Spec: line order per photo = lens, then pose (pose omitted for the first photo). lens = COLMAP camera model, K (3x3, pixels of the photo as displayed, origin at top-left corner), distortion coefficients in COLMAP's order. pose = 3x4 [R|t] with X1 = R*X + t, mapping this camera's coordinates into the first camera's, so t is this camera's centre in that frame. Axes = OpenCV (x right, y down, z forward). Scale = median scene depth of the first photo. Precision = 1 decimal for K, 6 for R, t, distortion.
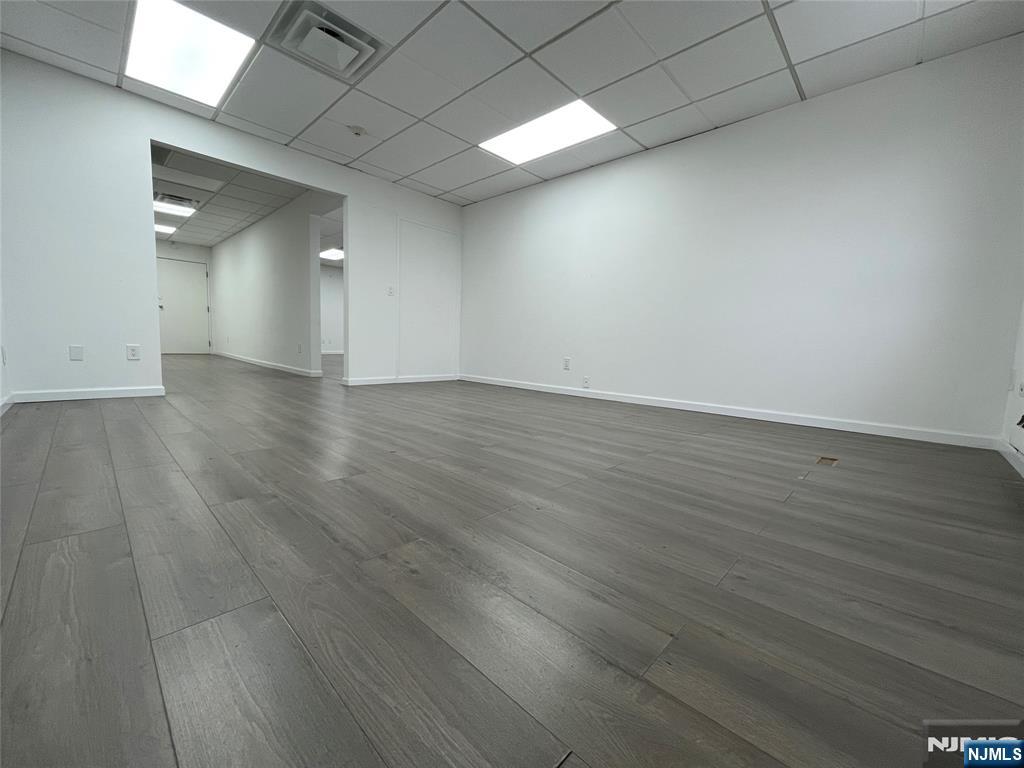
lens RADIAL K [[410.4, 0, 504.5], [0, 410.4, 387.7], [0, 0, 1]] dist [-0.004484, 0.000792]
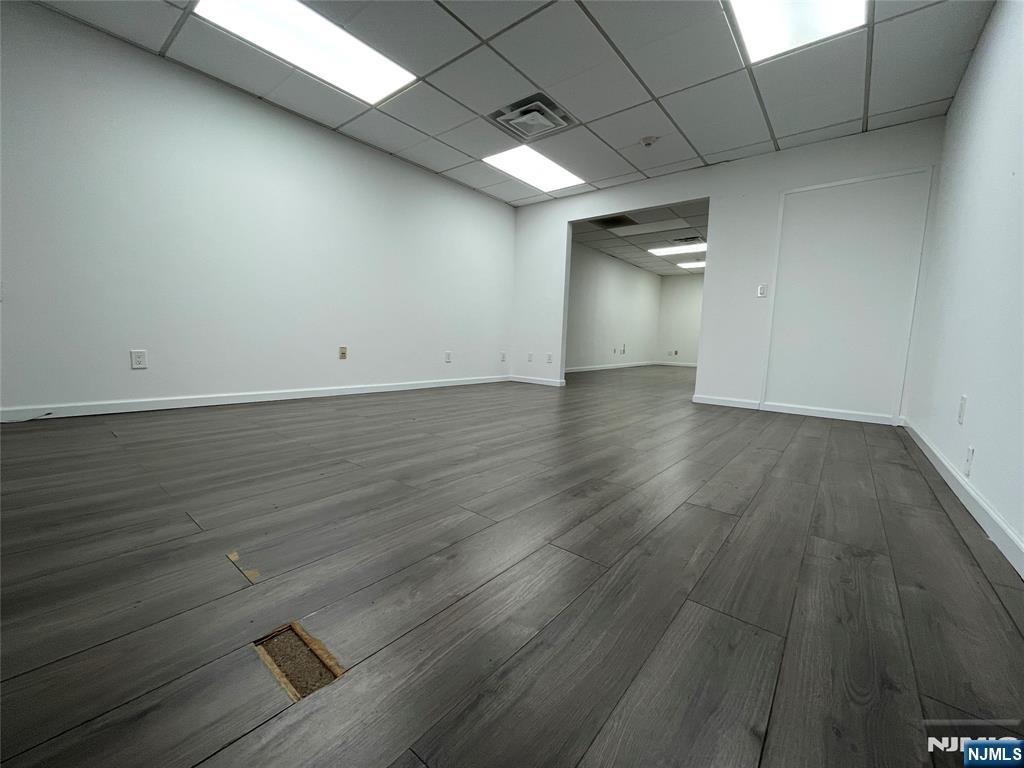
lens RADIAL K [[410.4, 0, 506.4], [0, 410.4, 390.6], [0, 0, 1]] dist [-0.004484, 0.000792]
pose [[0.082370, 0.091423, -0.992400, 0.629068], [-0.142728, 0.986601, 0.079042, -0.055360], [0.986328, 0.135132, 0.094315, 0.620516]]
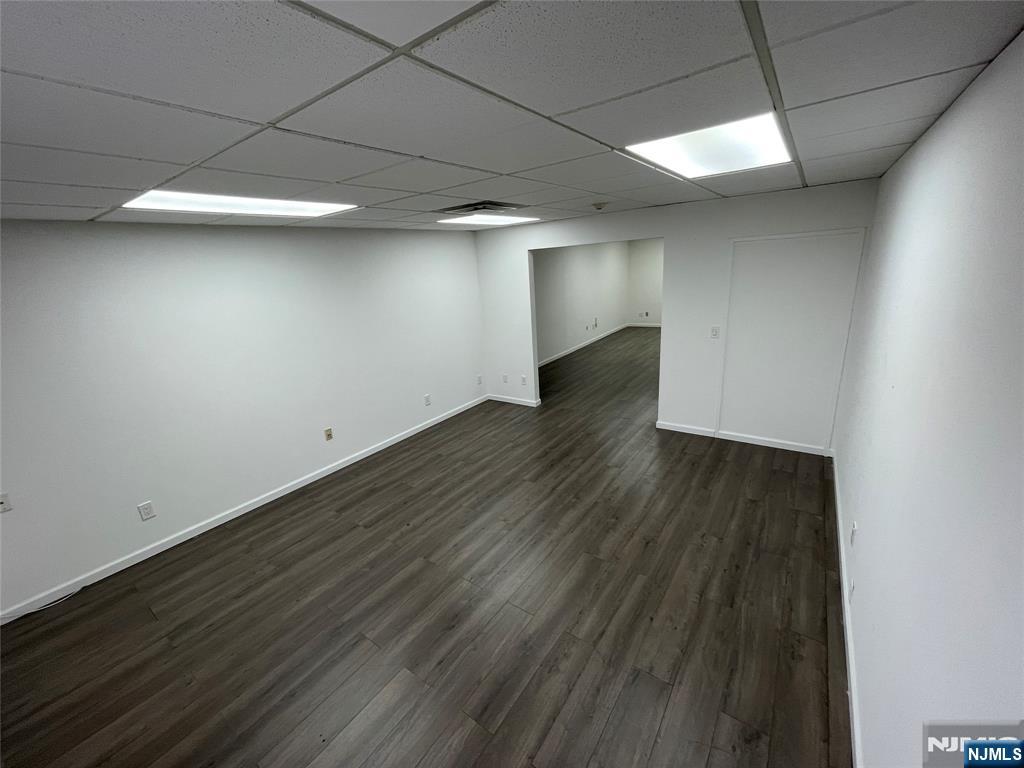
lens RADIAL K [[410.4, 0, 507.0], [0, 410.4, 387.7], [0, 0, 1]] dist [-0.004484, 0.000792]
pose [[0.142987, 0.244818, -0.958968, 0.647209], [-0.037741, 0.969568, 0.241897, -0.414916], [0.989005, 0.001604, 0.147876, 0.606711]]
